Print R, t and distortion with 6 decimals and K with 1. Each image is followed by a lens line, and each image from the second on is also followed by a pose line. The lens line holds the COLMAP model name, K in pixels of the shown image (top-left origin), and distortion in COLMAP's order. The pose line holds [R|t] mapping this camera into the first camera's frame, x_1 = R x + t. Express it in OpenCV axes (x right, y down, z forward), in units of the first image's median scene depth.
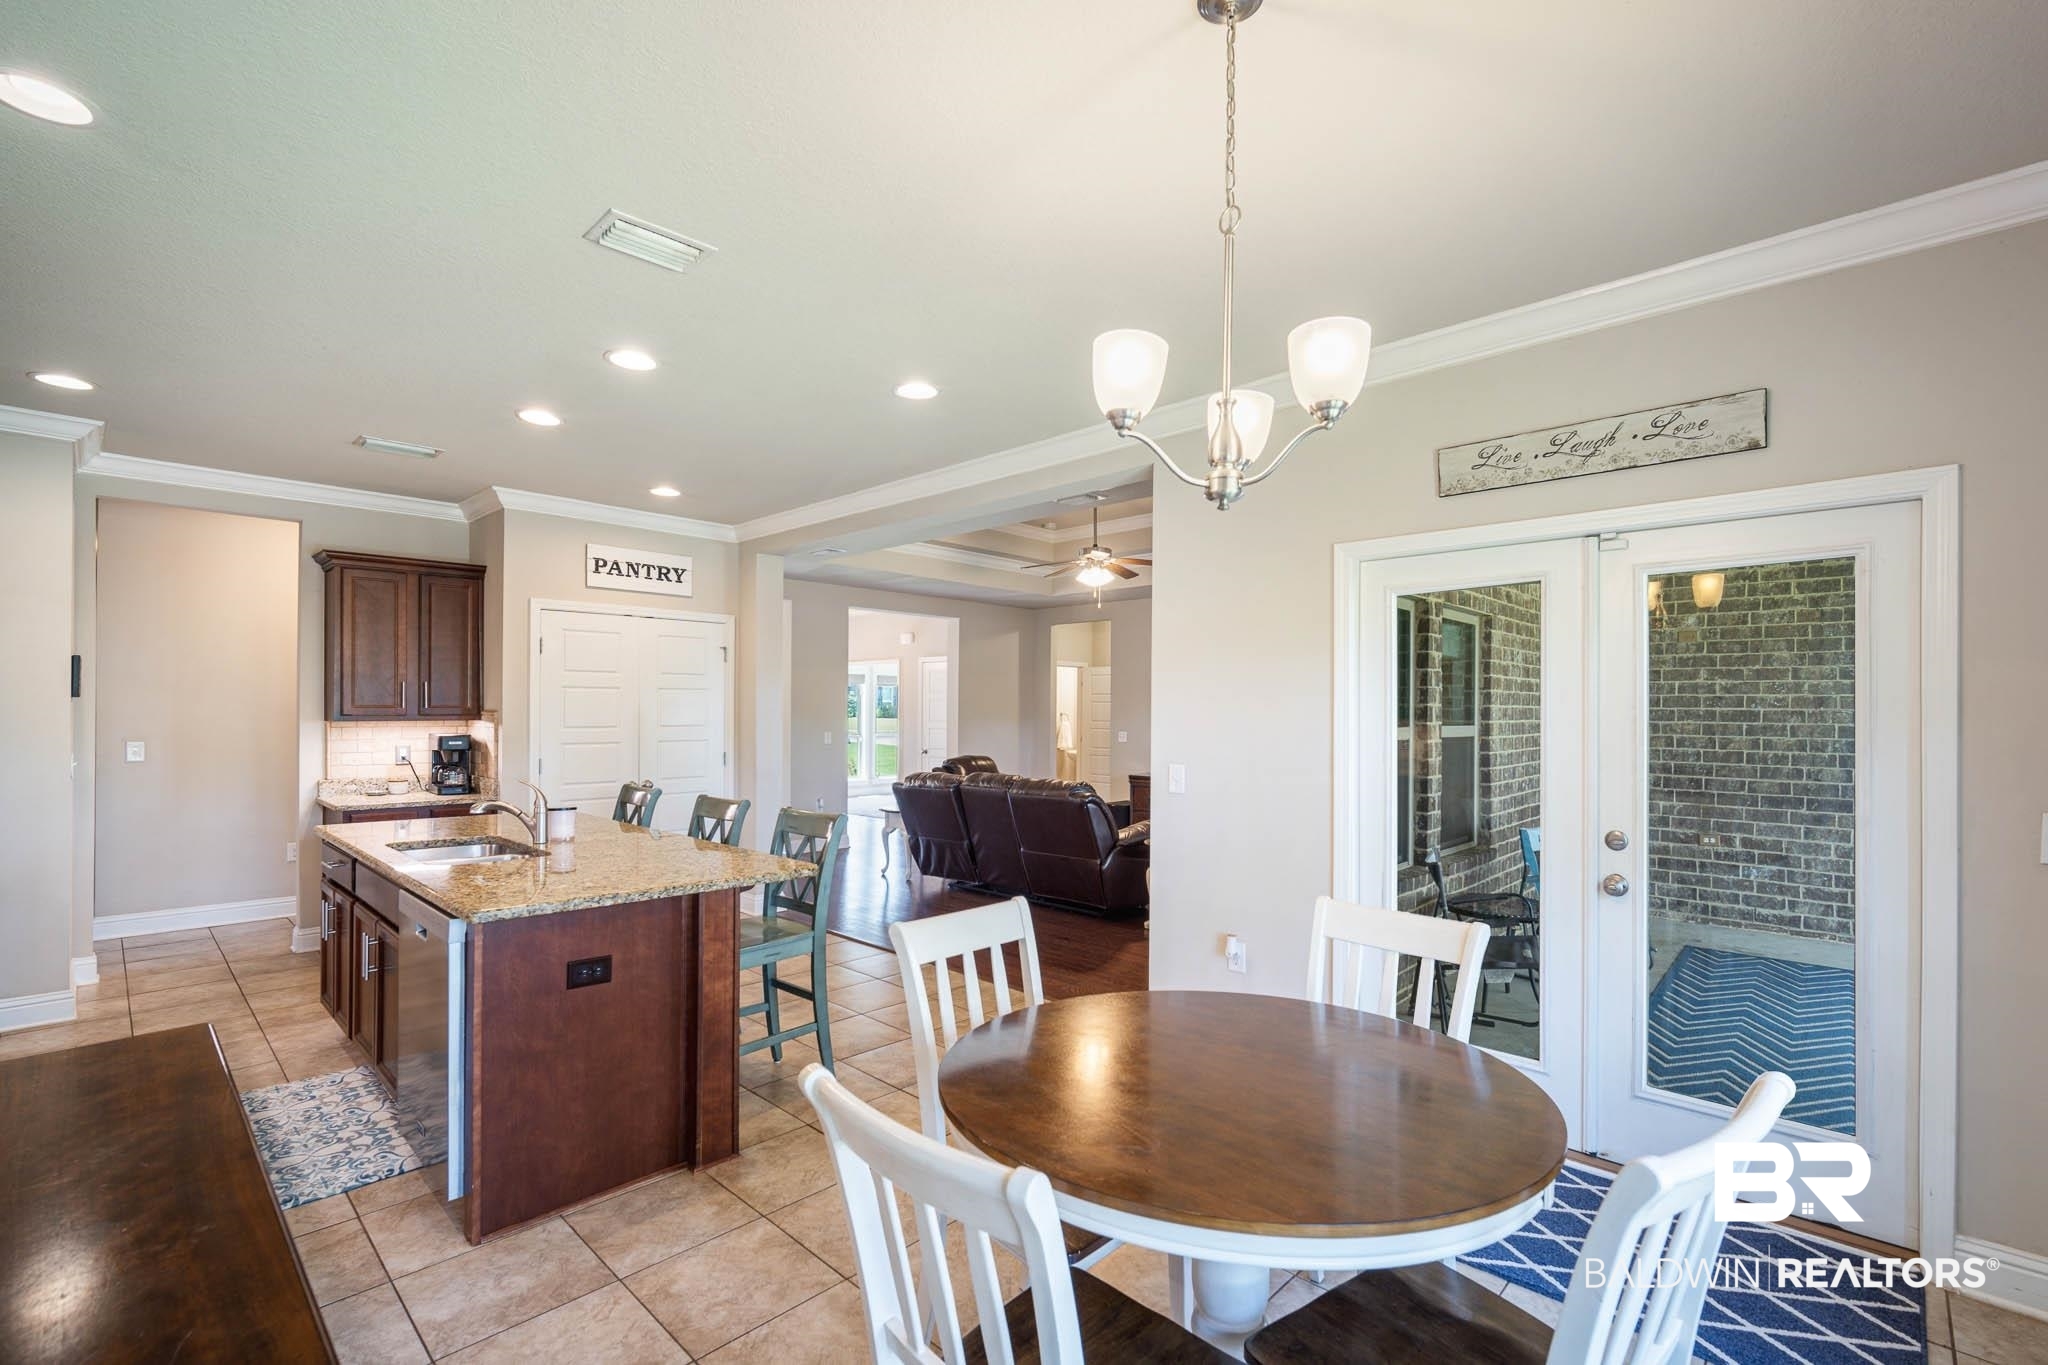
lens RADIAL K [[900.1, 0, 1022.0], [0, 900.1, 696.4], [0, 0, 1]] dist [-0.002734, 0.000594]
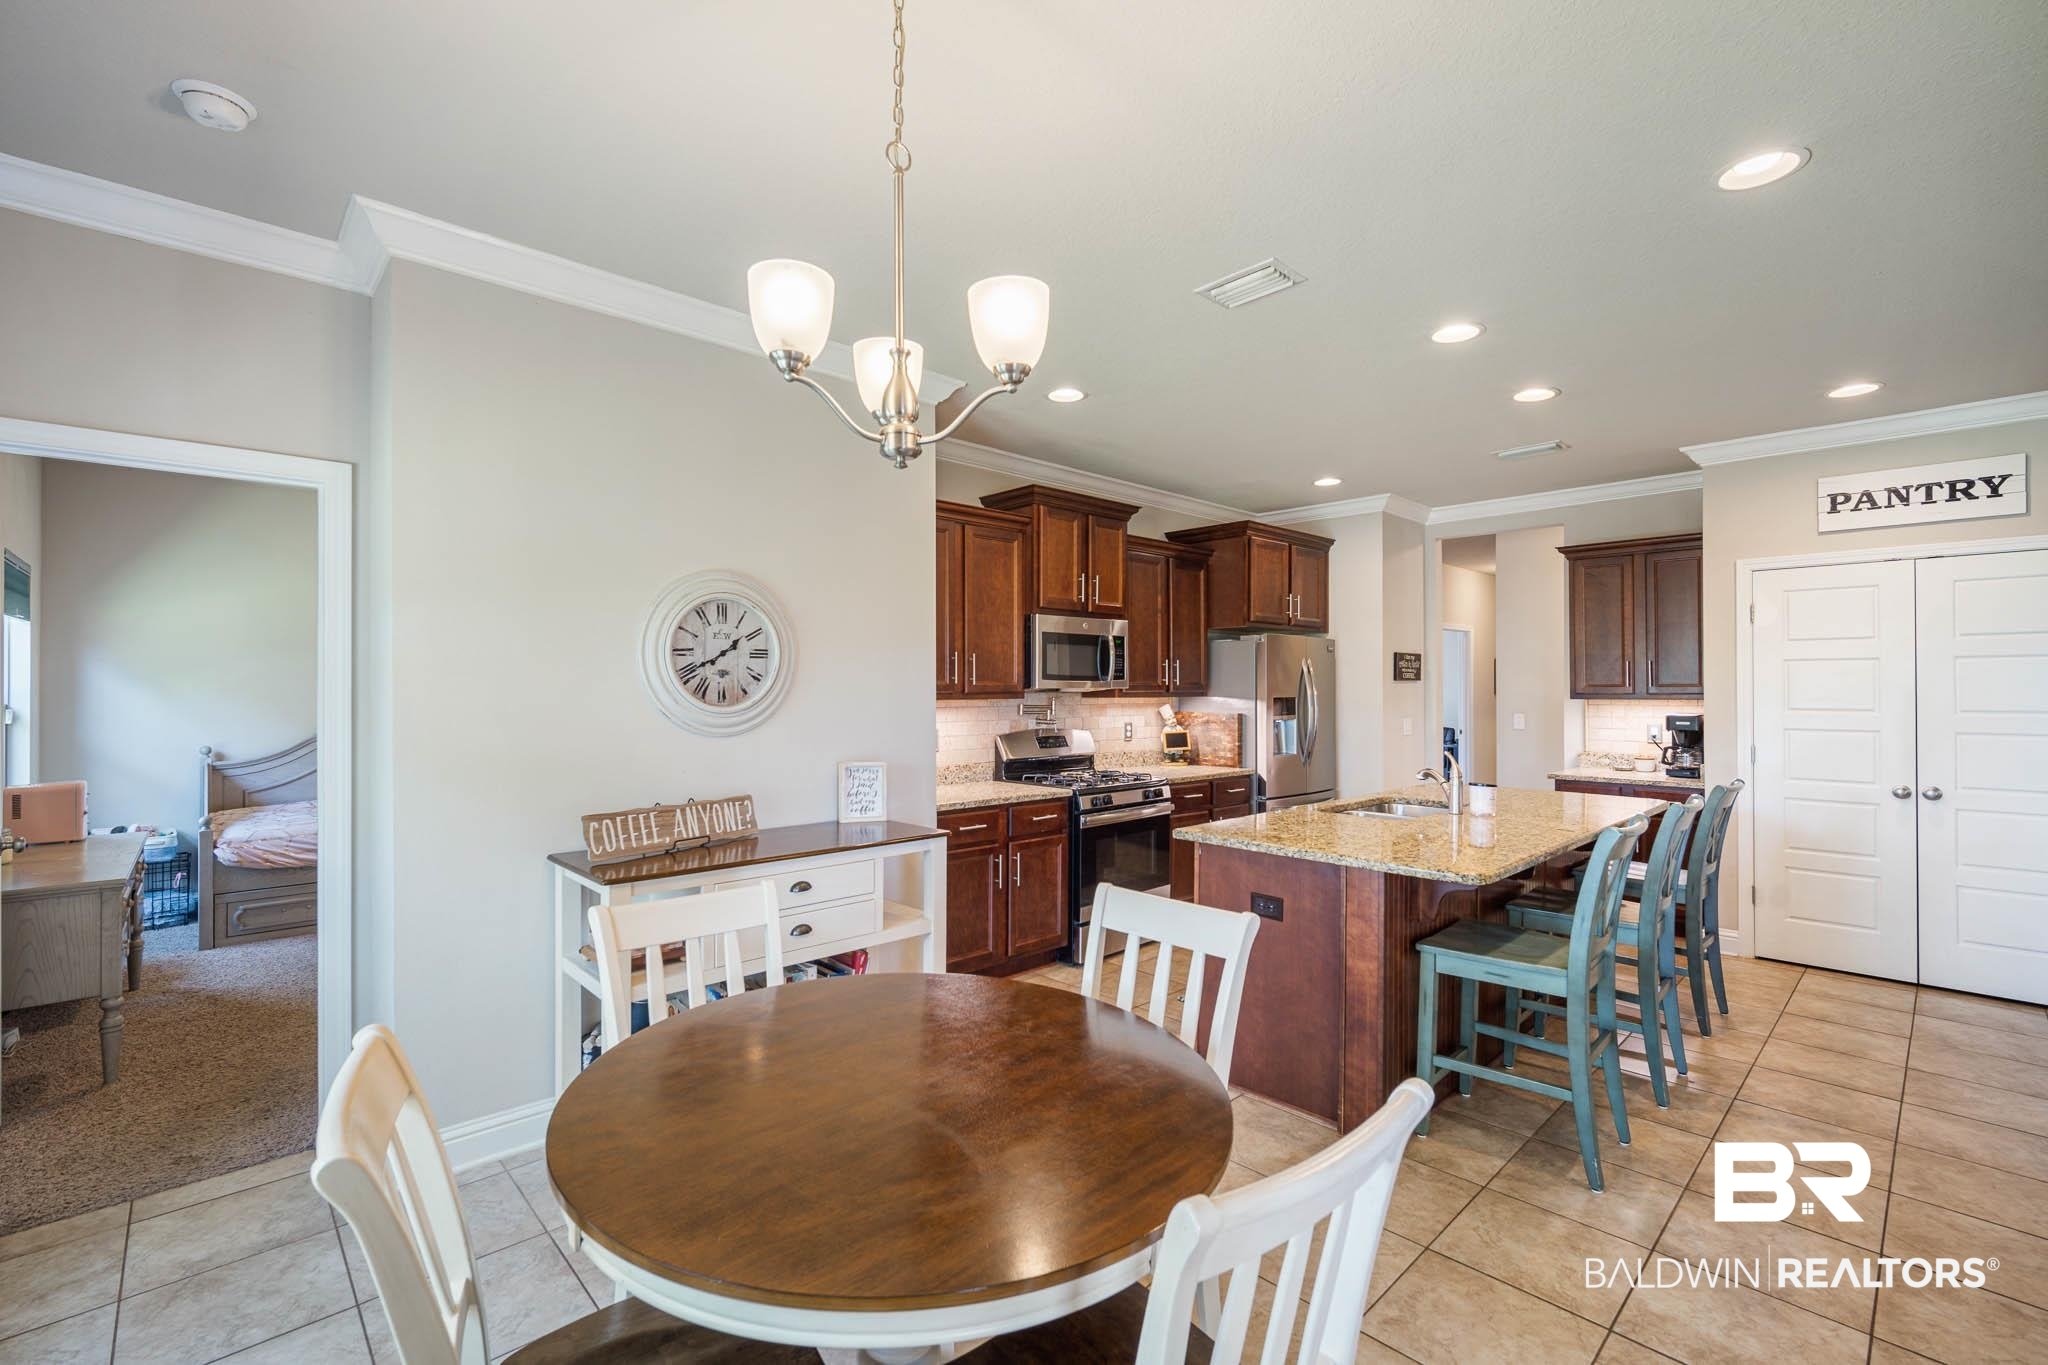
lens RADIAL K [[884.0, 0, 1024.0], [0, 884.0, 682.5], [0, 0, 1]] dist [-0.007118, 0.000503]
pose [[-0.049492, -0.008808, -0.998736, 0.338450], [0.014066, 0.999856, -0.009515, 0.007319], [0.998675, -0.014519, -0.049361, 0.351468]]
